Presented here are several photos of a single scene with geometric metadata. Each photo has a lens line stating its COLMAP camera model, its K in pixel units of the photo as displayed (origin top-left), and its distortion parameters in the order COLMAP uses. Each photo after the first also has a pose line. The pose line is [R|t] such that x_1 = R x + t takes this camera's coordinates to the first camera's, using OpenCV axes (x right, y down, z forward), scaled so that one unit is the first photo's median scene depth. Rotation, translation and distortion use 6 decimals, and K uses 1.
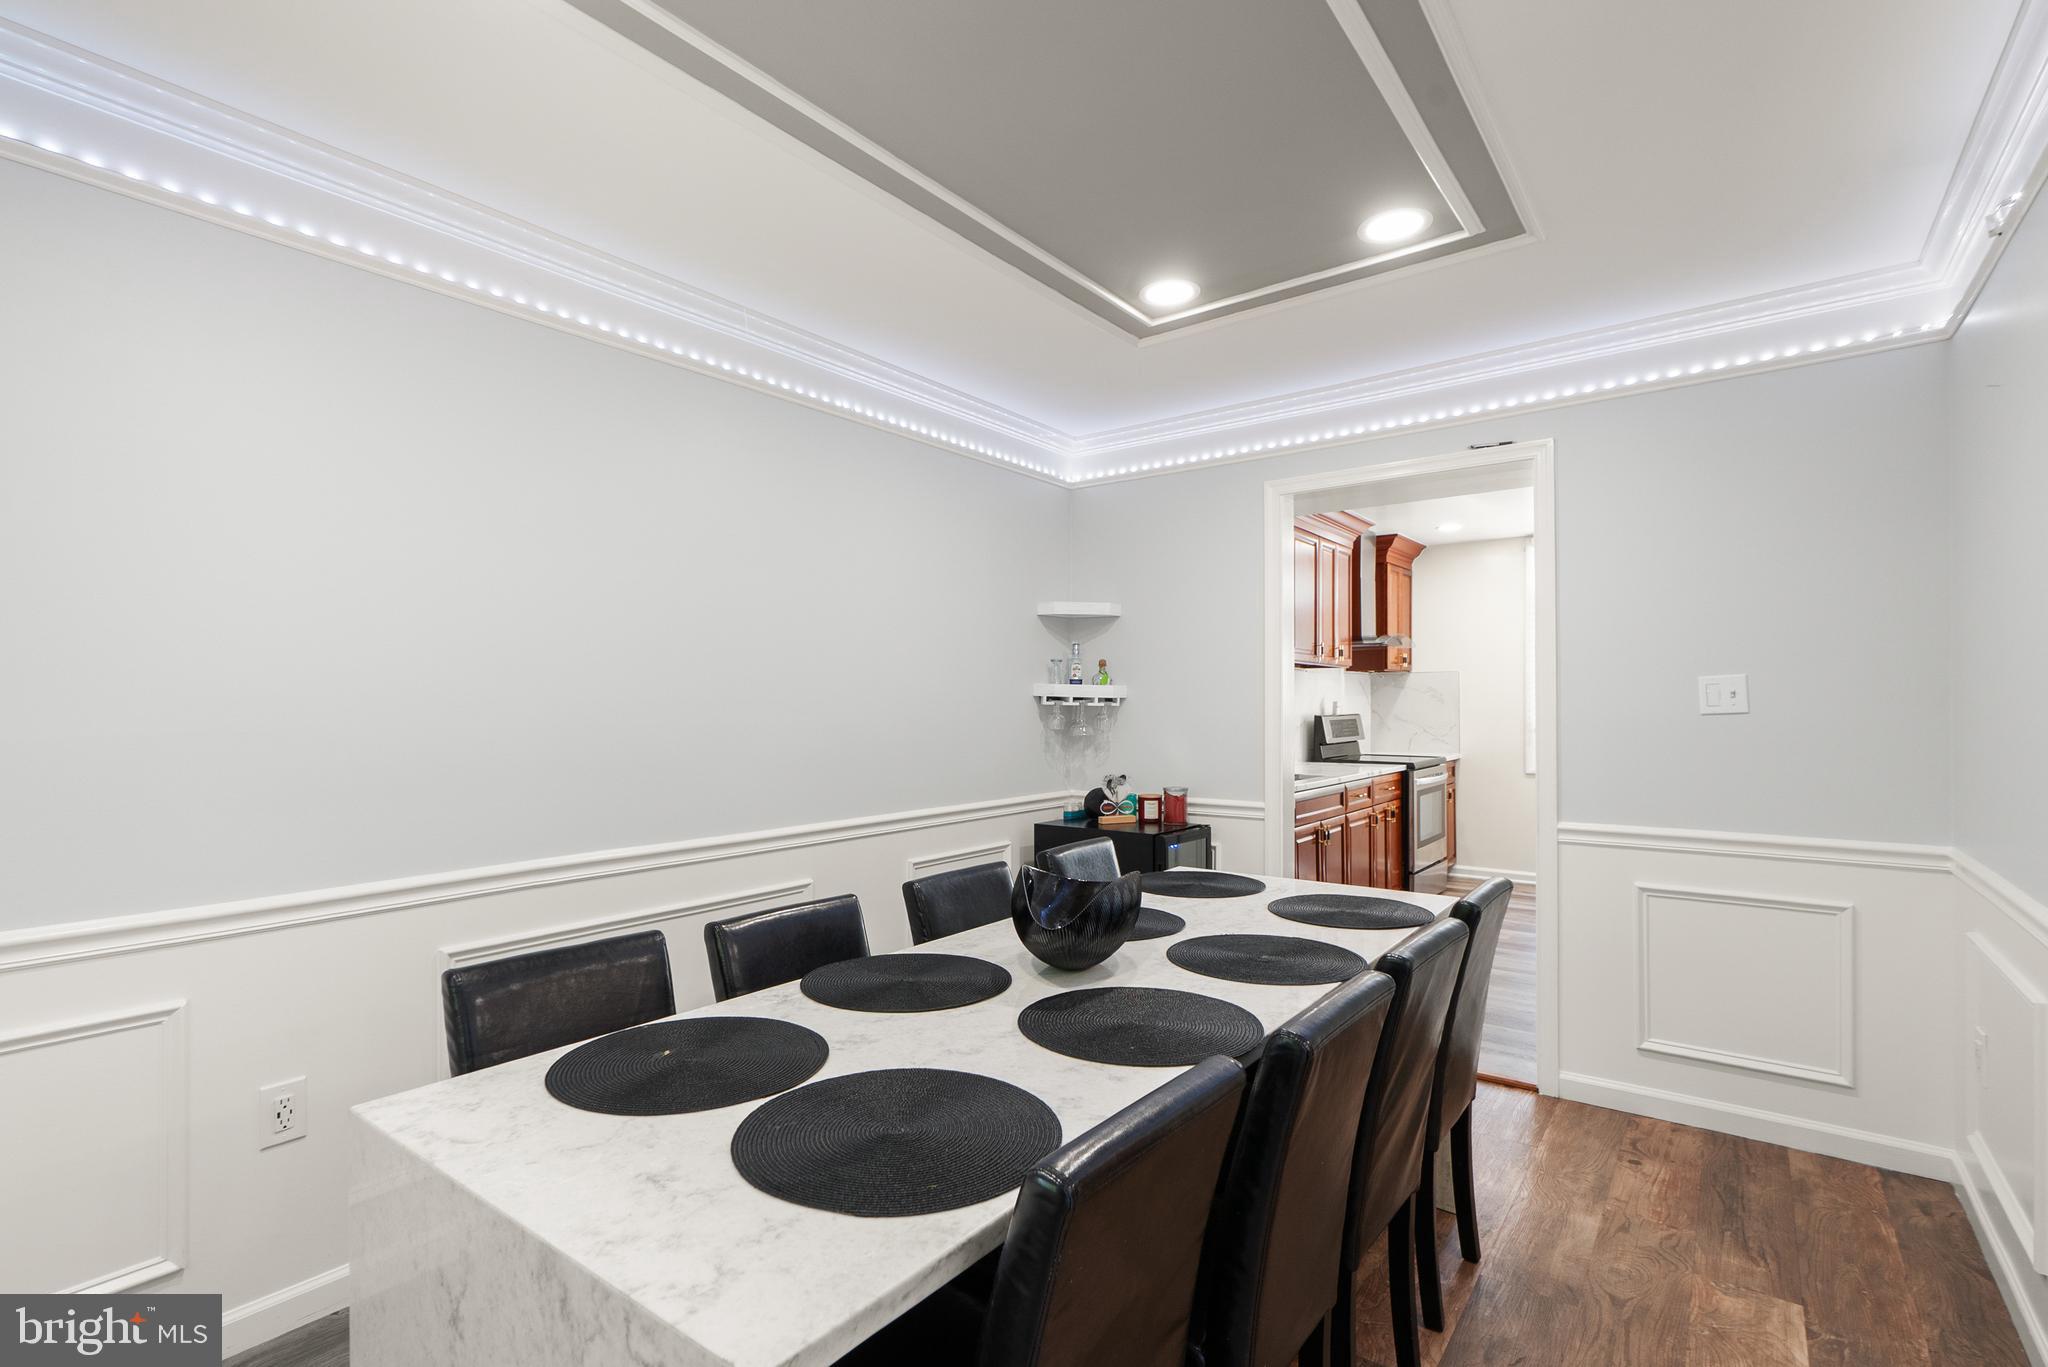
lens RADIAL K [[987.6, 0, 986.3], [0, 987.6, 703.4], [0, 0, 1]] dist [-0.000837, 0.003196]
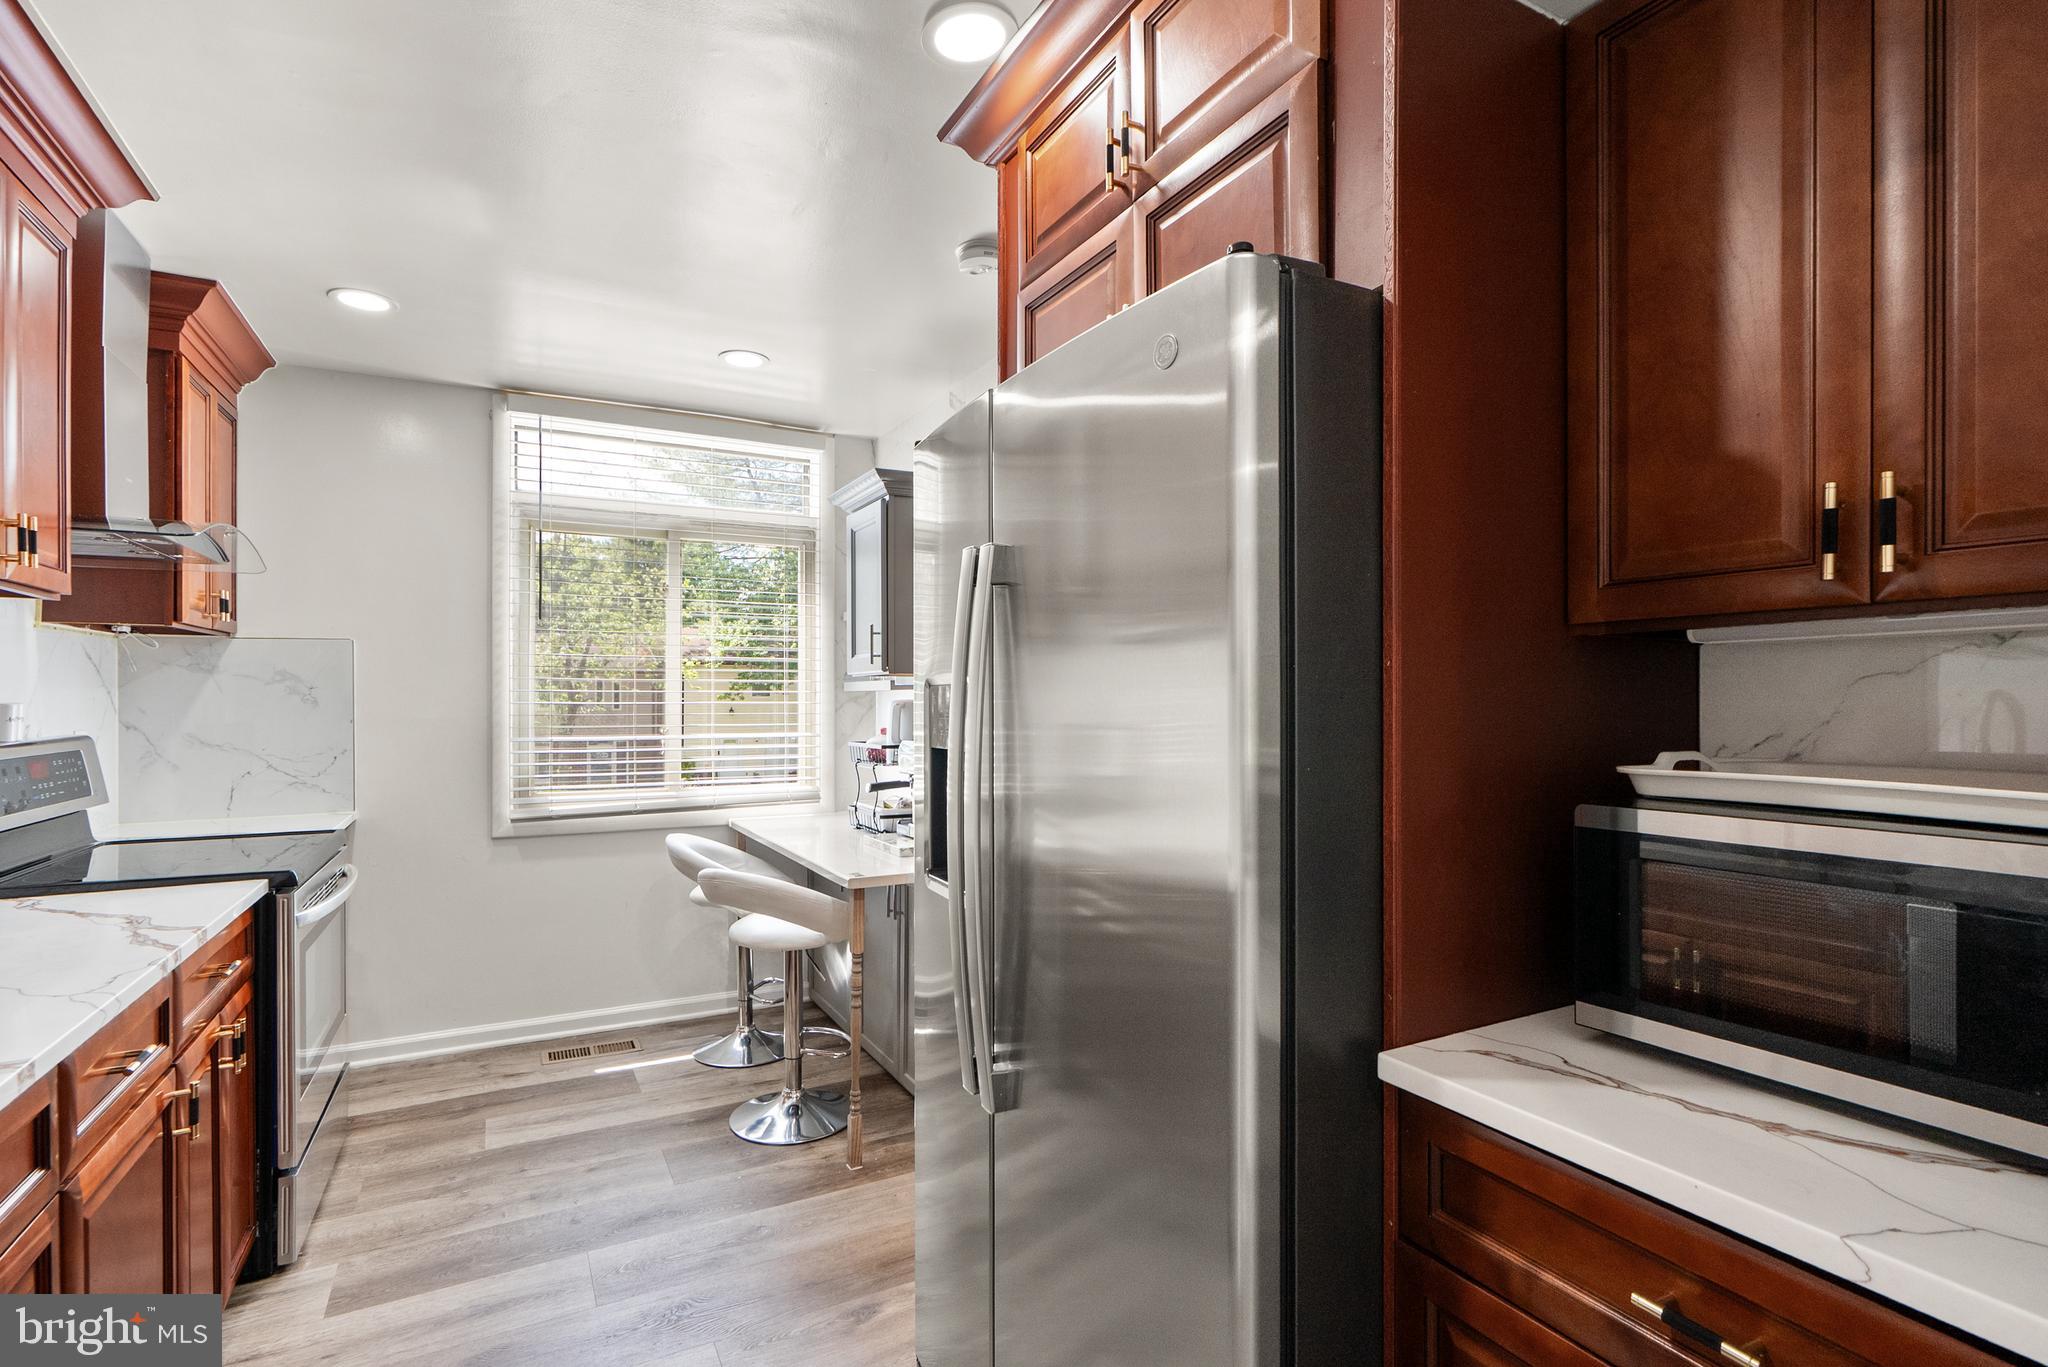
lens RADIAL K [[987.6, 0, 991.0], [0, 987.6, 696.6], [0, 0, 1]] dist [-0.000837, 0.003196]
pose [[0.435047, 0.004578, 0.900396, 0.202619], [0.004585, 0.999963, -0.007300, 0.000080], [-0.900396, 0.007304, 0.435009, 0.569770]]
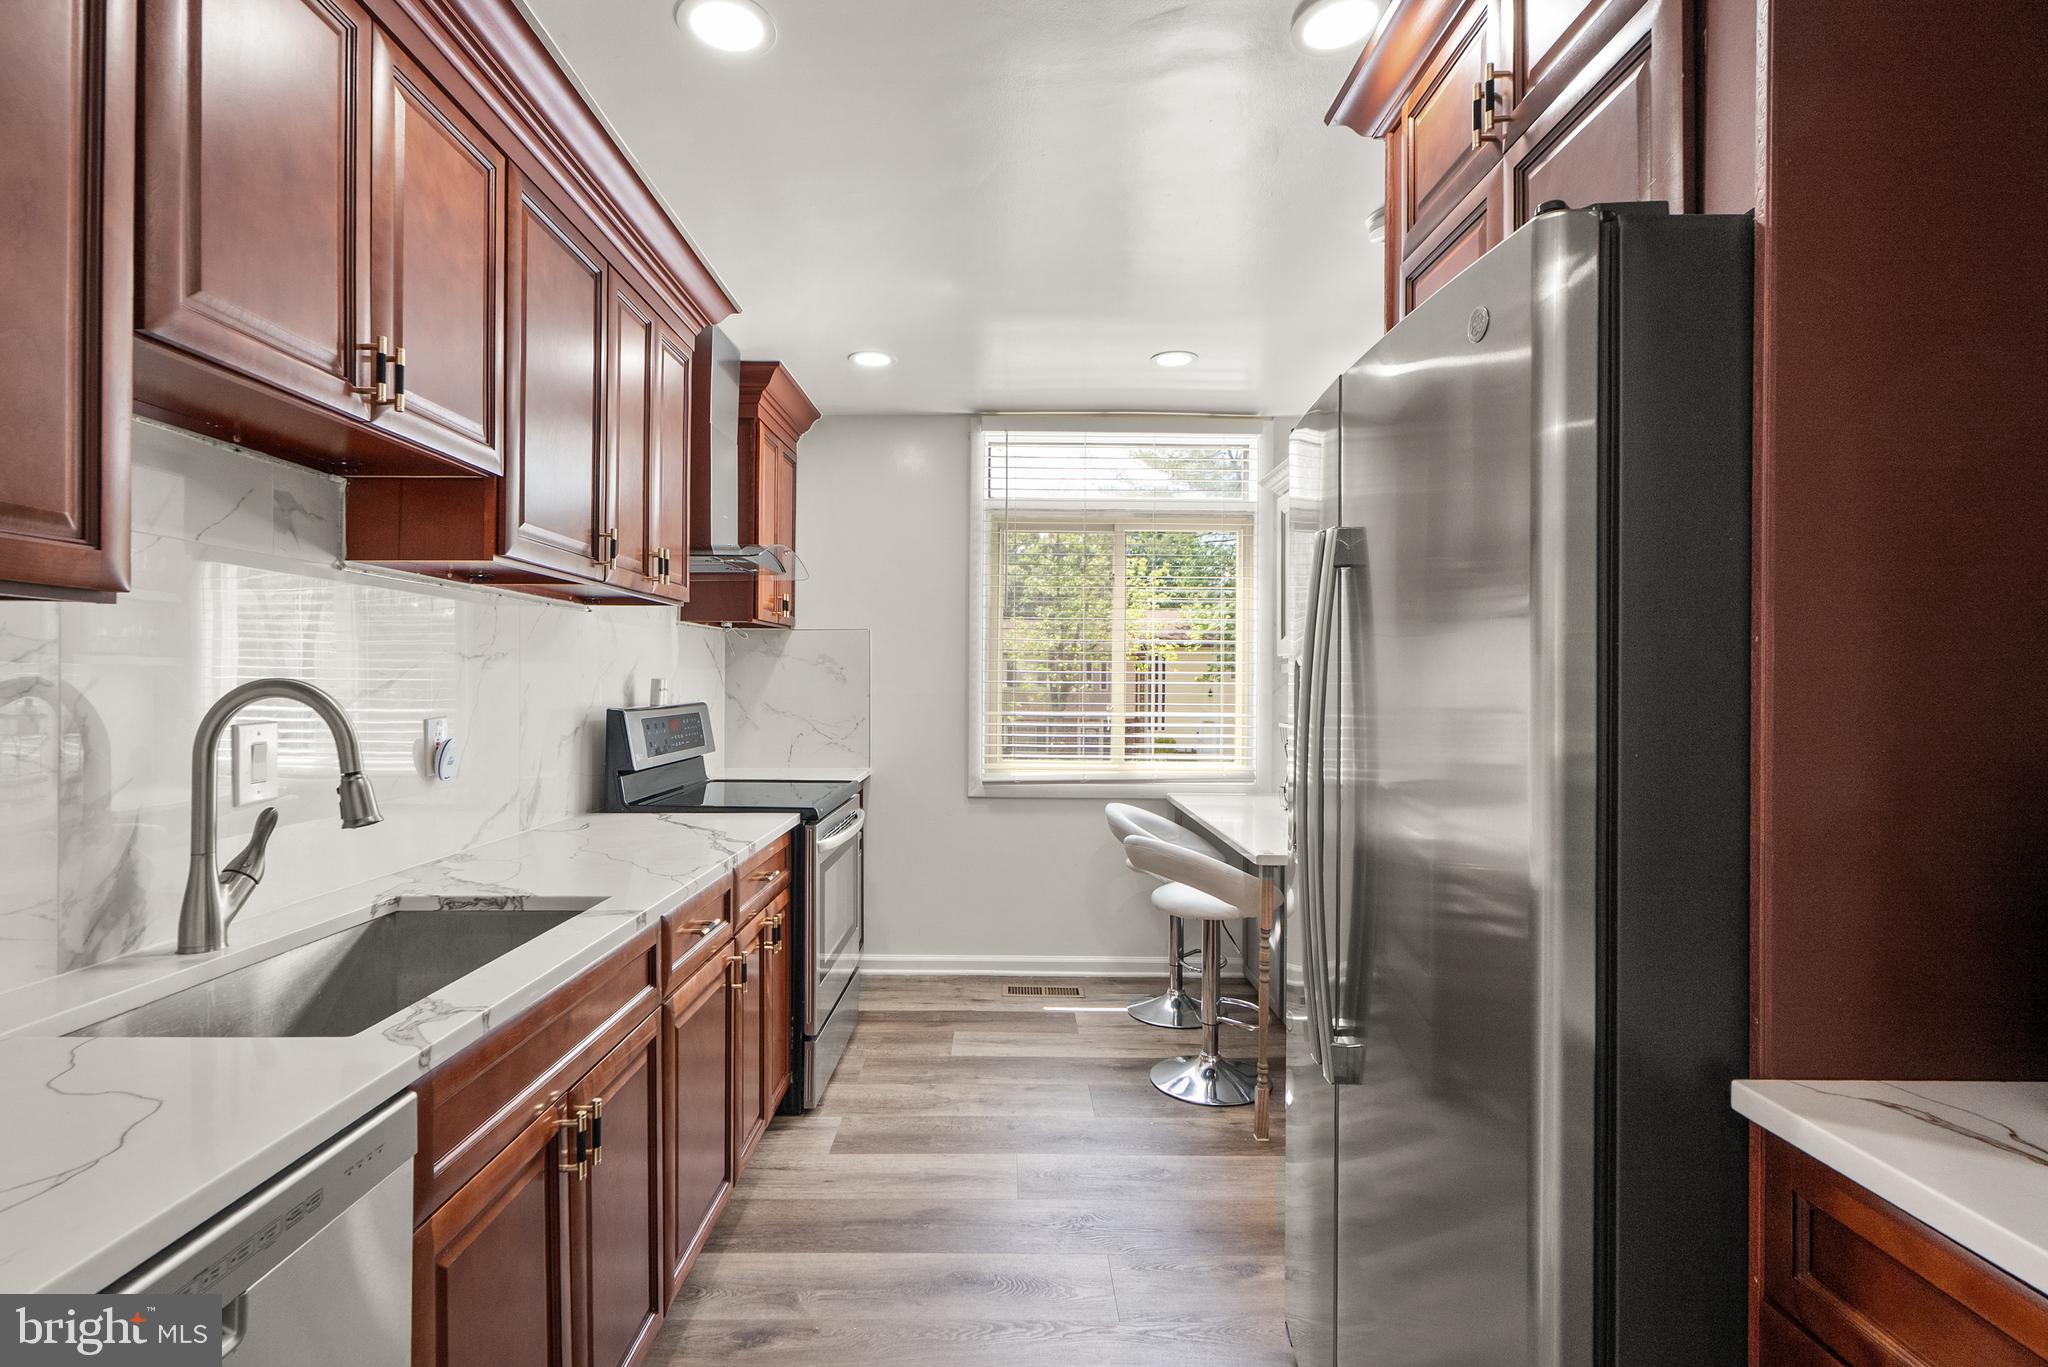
lens RADIAL K [[987.6, 0, 974.7], [0, 987.6, 676.7], [0, 0, 1]] dist [-0.000837, 0.003196]
pose [[0.811258, 0.010171, 0.584600, 0.202887], [-0.005943, 0.999940, -0.009151, 0.001070], [-0.584659, 0.003950, 0.811270, 0.533098]]
